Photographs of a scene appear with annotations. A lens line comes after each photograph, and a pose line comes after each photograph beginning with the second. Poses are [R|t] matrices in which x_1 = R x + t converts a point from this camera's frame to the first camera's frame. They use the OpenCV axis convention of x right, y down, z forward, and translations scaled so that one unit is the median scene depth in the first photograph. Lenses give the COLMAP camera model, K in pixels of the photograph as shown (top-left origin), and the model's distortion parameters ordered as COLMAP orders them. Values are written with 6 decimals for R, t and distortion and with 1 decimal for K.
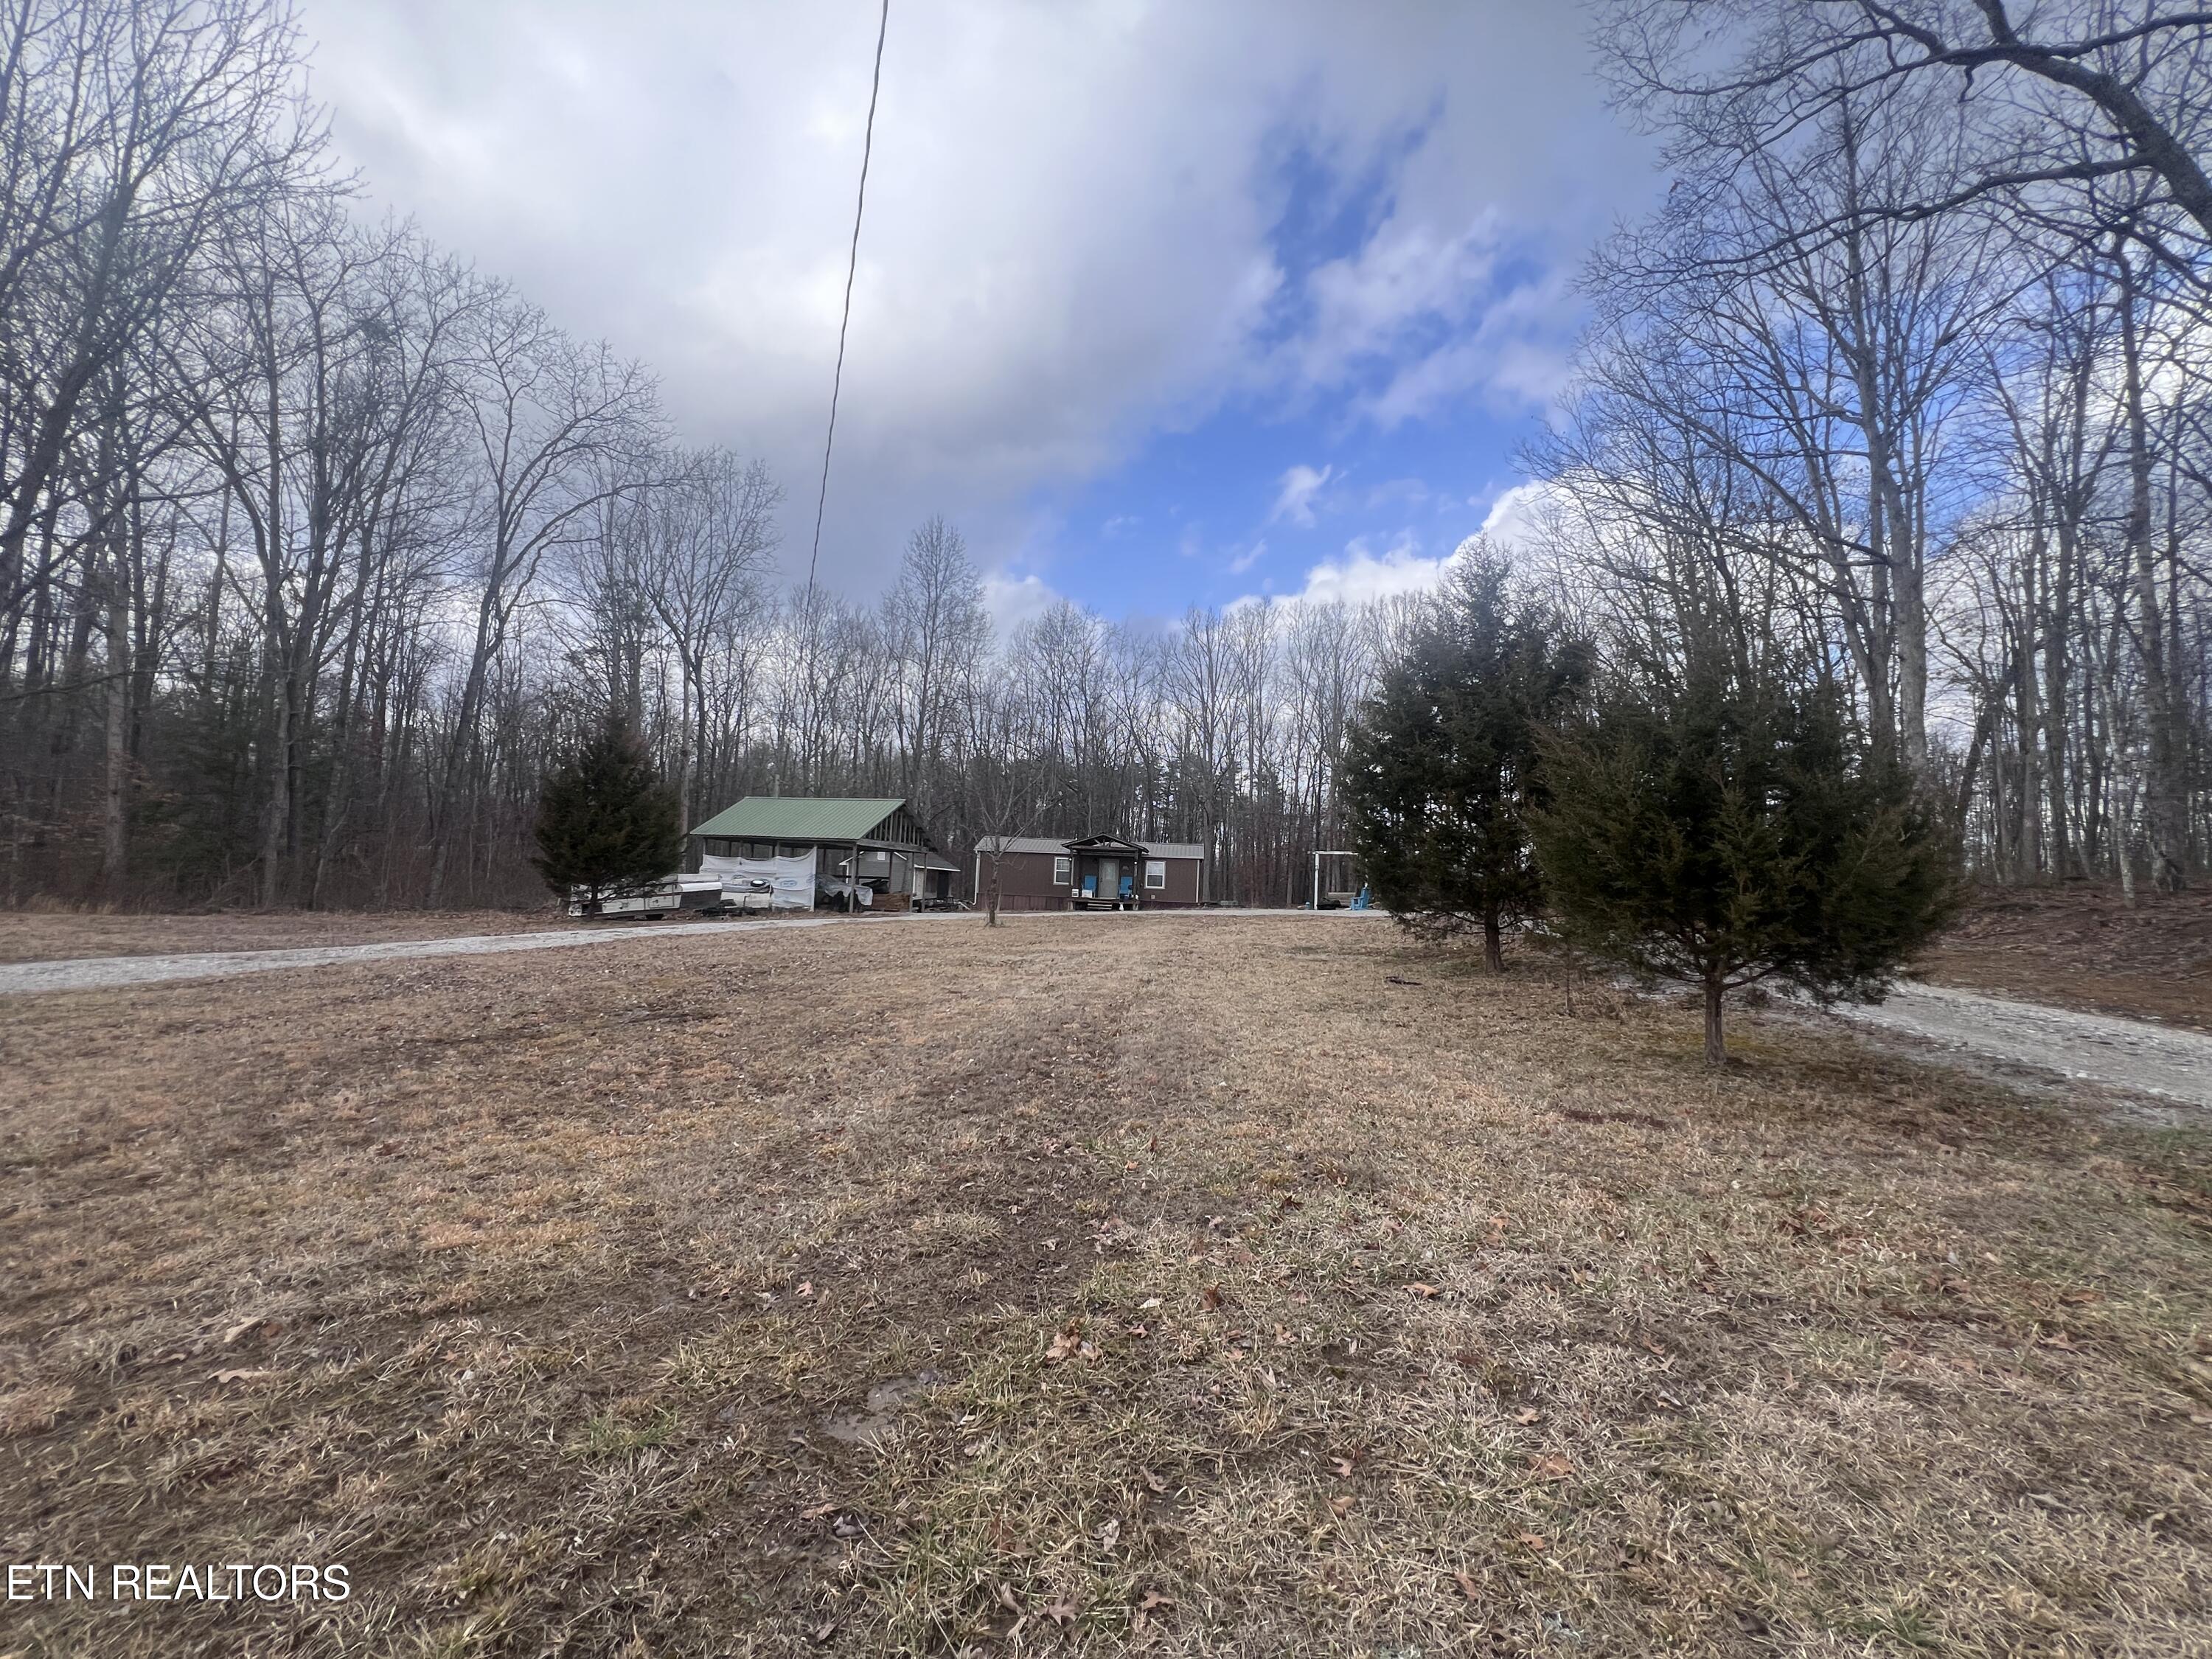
lens RADIAL K [[884.8, 0, 1107.5], [0, 884.8, 831.6], [0, 0, 1]] dist [-0.000667, -0.000233]
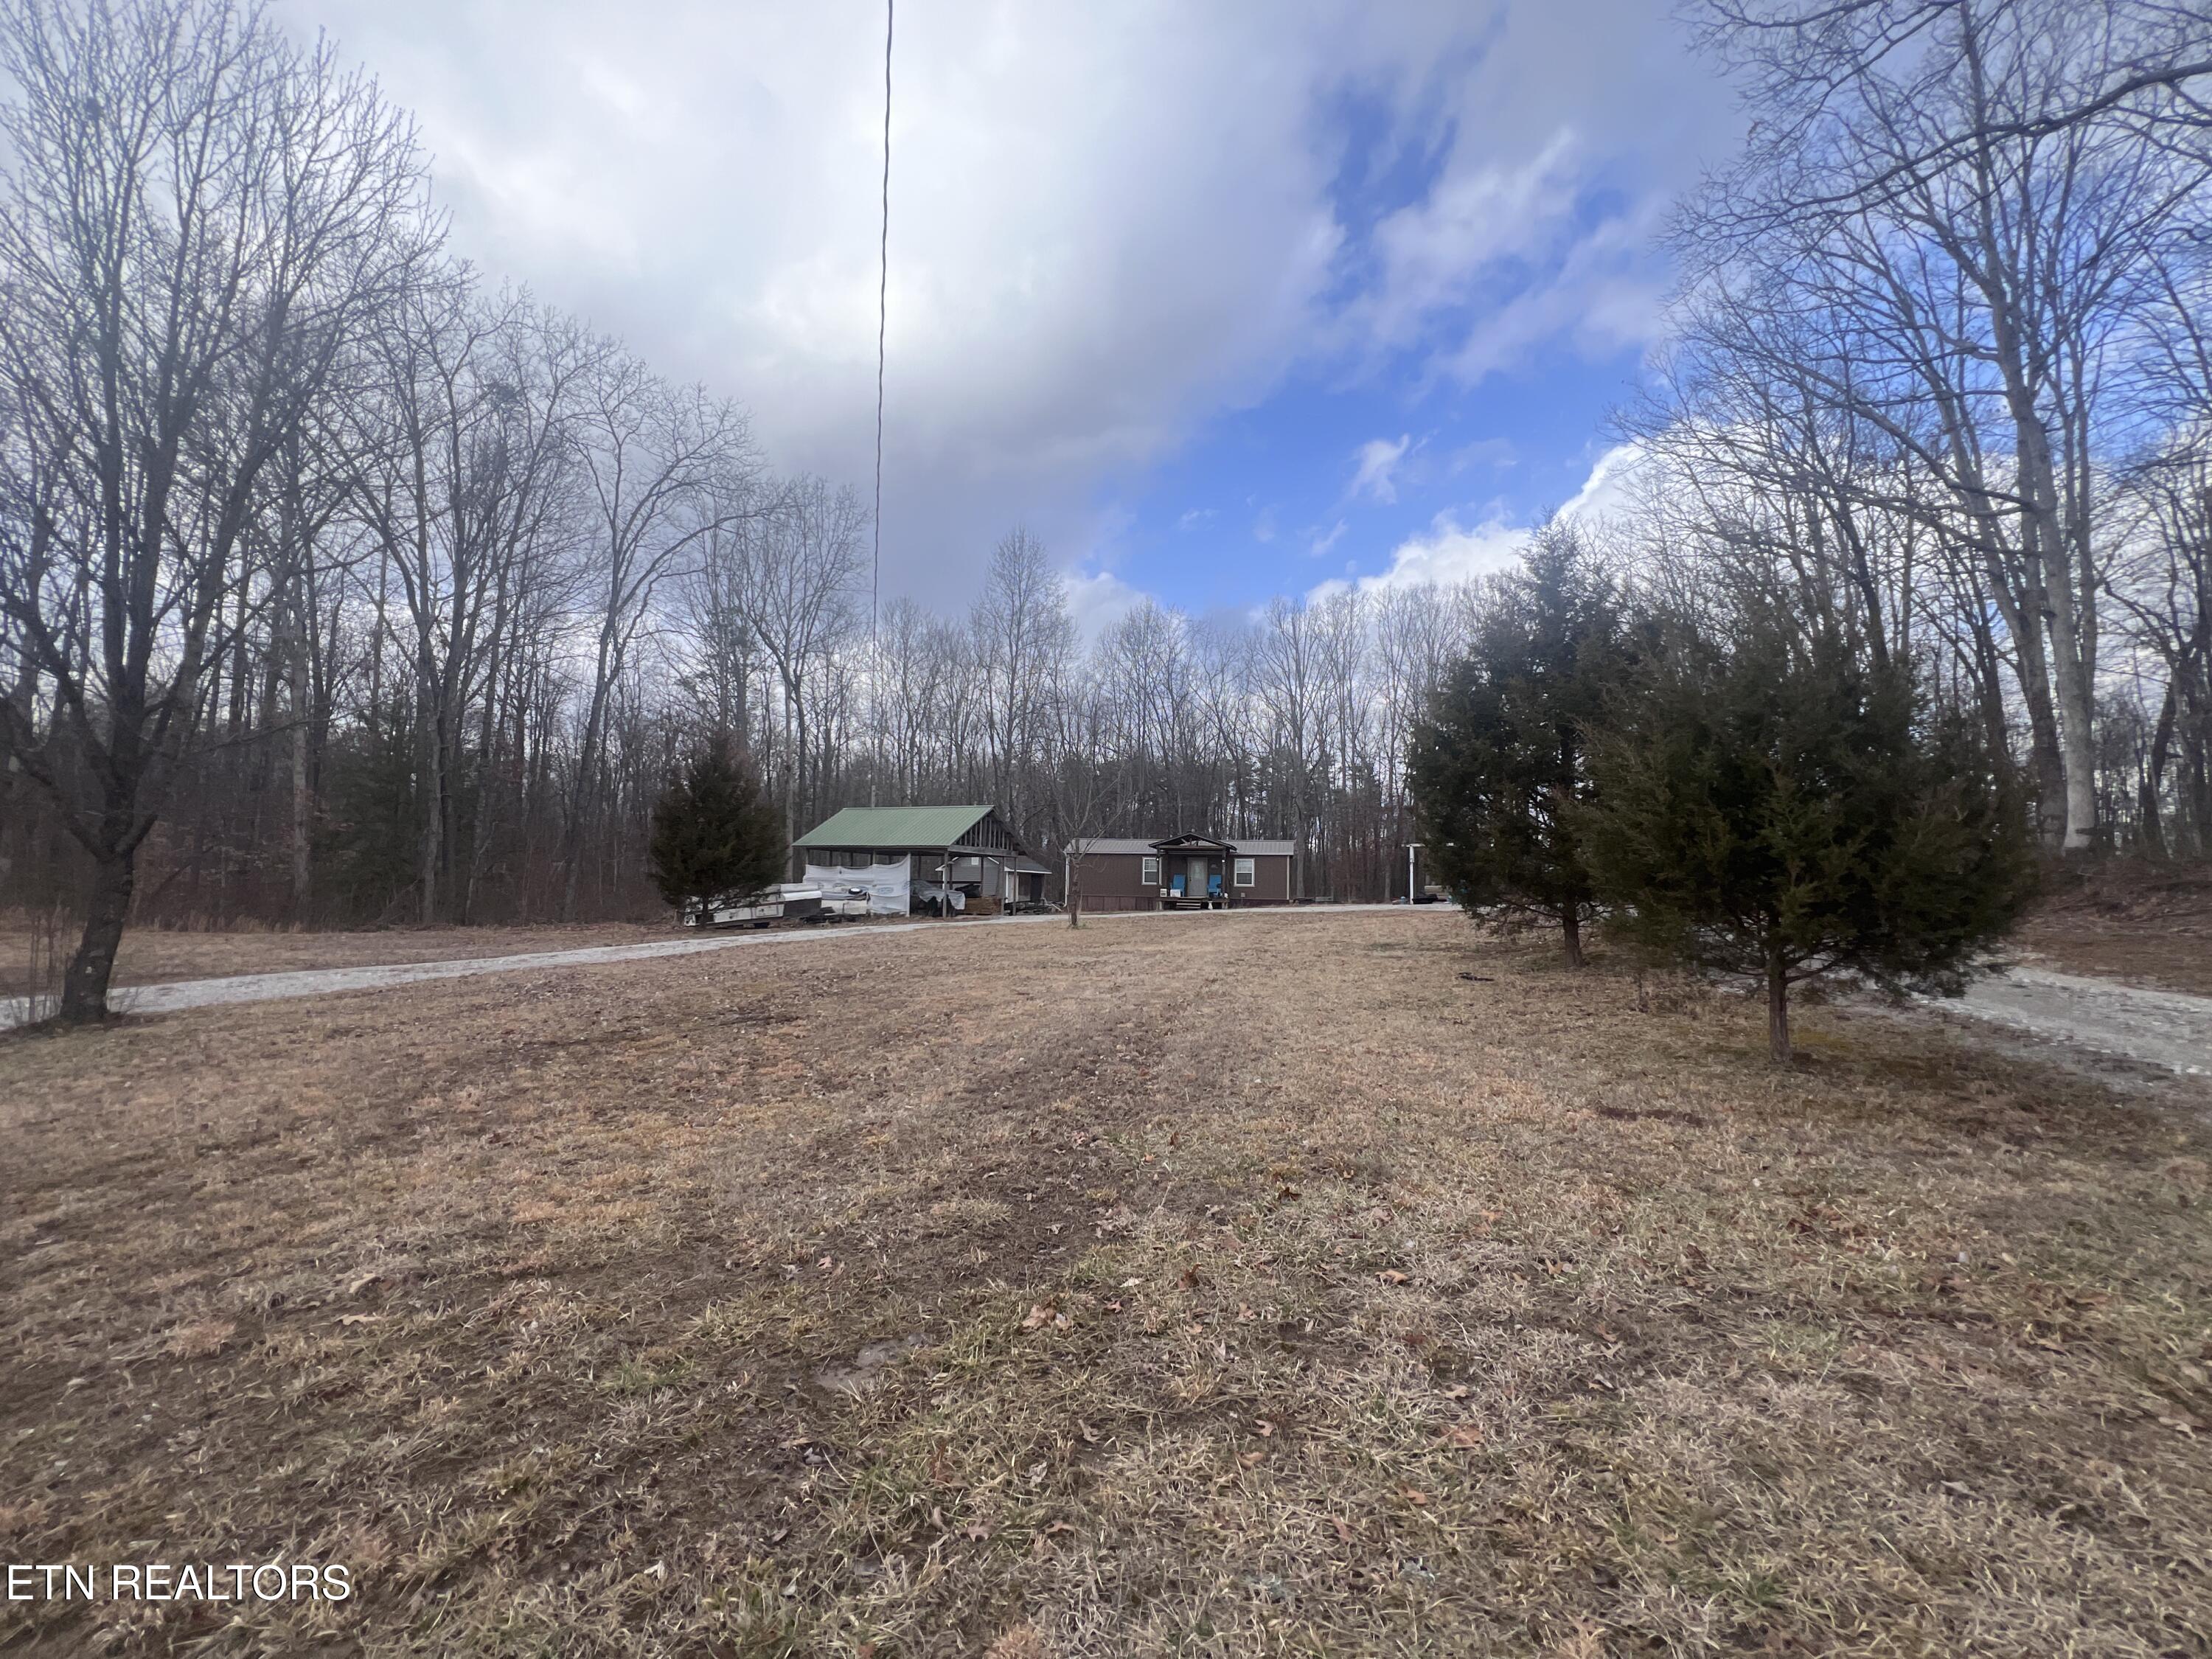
lens RADIAL K [[887.1, 0, 1106.0], [0, 887.1, 829.5], [0, 0, 1]] dist [-0.001487, 0.000249]
pose [[0.993502, -0.031578, -0.109343, 0.083241], [0.031431, 0.999501, -0.003067, -0.008643], [0.109385, -0.000390, 0.993999, -0.041531]]
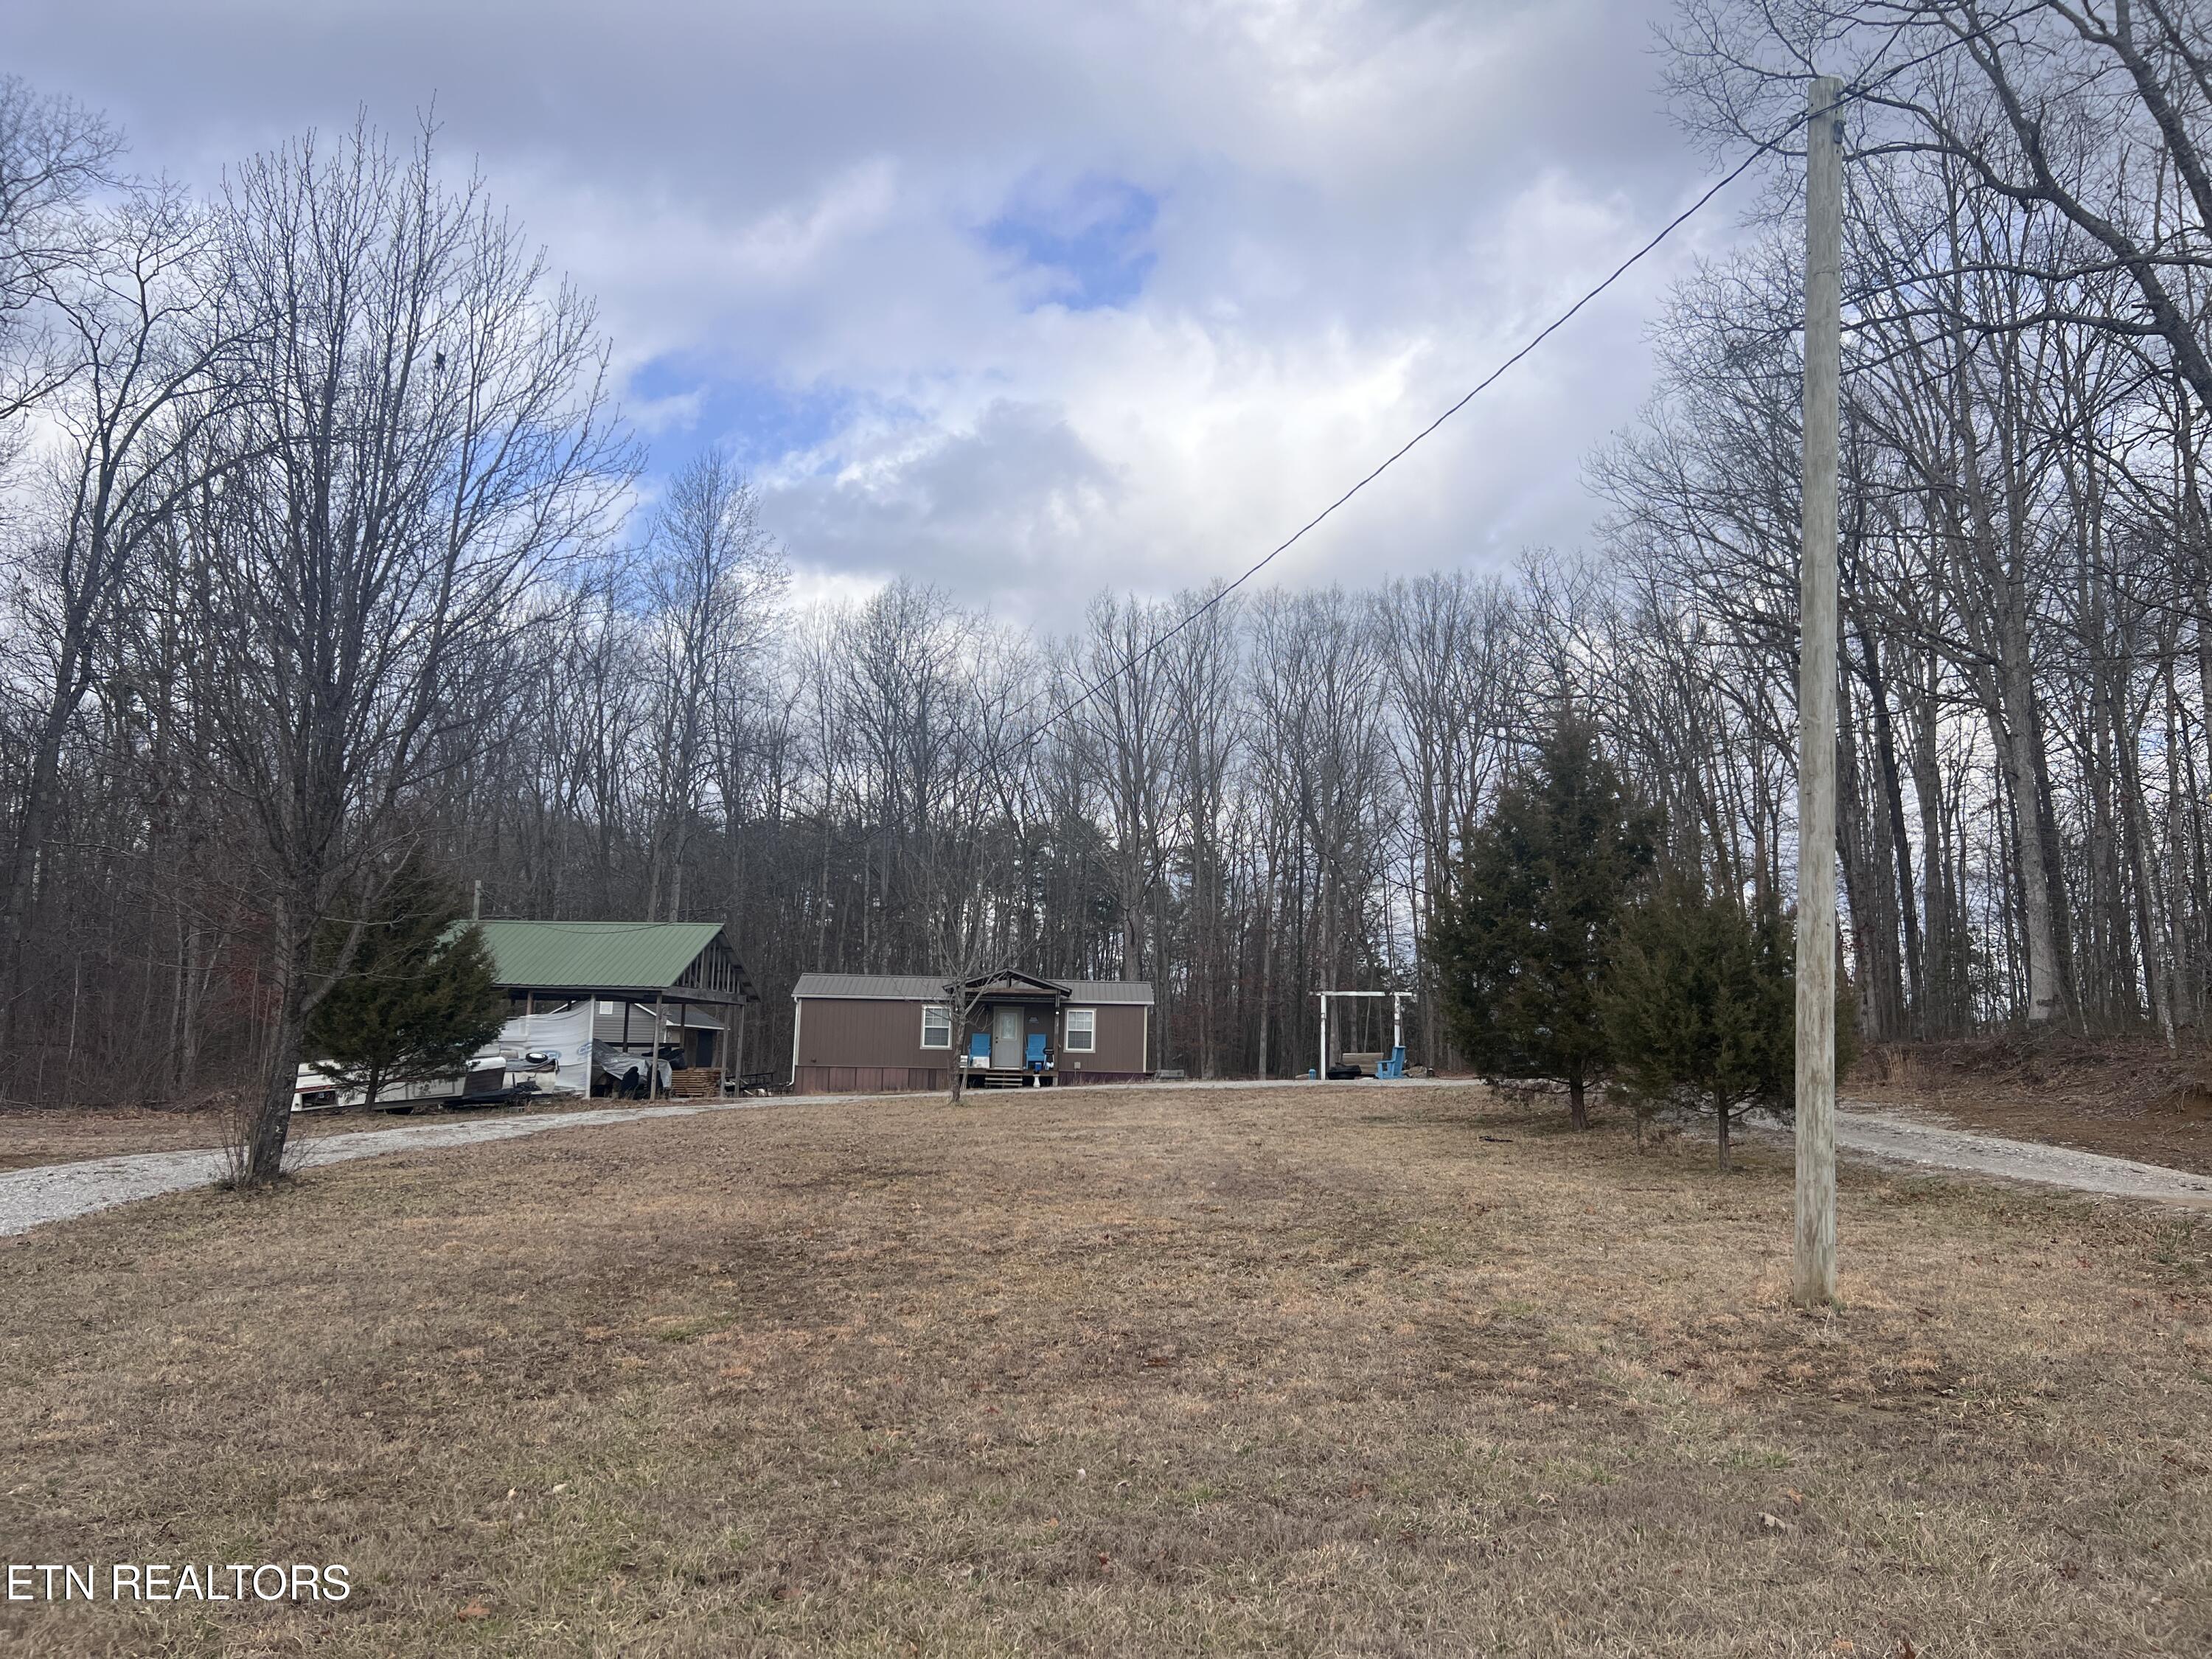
lens RADIAL K [[1686.6, 0, 1106.0], [0, 1686.6, 829.5], [0, 0, 1]] dist [0.056928, 0.000181]
pose [[0.990018, -0.000845, 0.140936, -0.833646], [0.010041, 0.997864, -0.064549, -0.148323], [-0.140580, 0.065319, 0.987912, -1.928615]]
